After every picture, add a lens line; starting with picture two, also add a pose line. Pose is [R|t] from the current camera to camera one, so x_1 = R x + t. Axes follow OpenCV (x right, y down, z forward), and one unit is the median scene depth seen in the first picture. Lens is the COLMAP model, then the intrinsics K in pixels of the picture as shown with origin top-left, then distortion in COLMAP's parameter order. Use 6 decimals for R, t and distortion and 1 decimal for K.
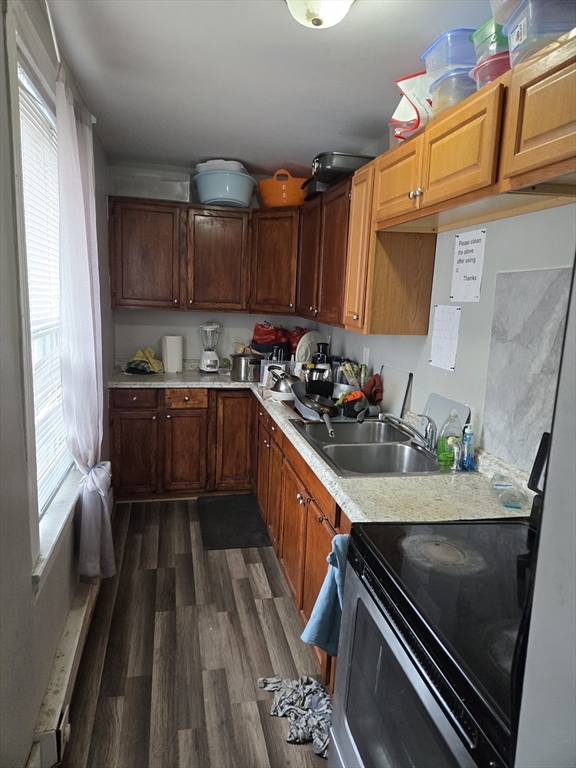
lens RADIAL K [[510.9, 0, 288.4], [0, 510.9, 380.7], [0, 0, 1]] dist [0.070148, -0.059289]
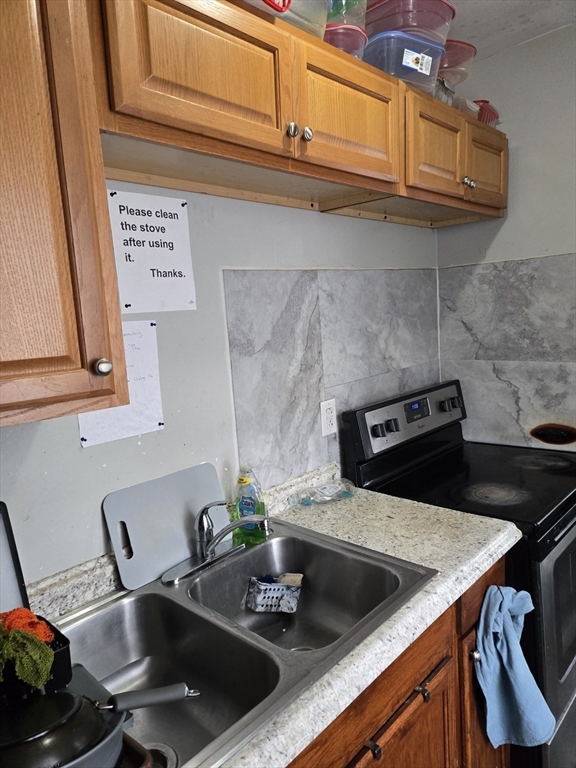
lens RADIAL K [[510.9, 0, 291.0], [0, 510.9, 384.9], [0, 0, 1]] dist [0.070148, -0.059289]
pose [[-0.565049, -0.124257, 0.815647, -0.292199], [0.174245, 0.948324, 0.265180, -0.237814], [-0.806448, 0.291962, -0.514199, 1.403755]]
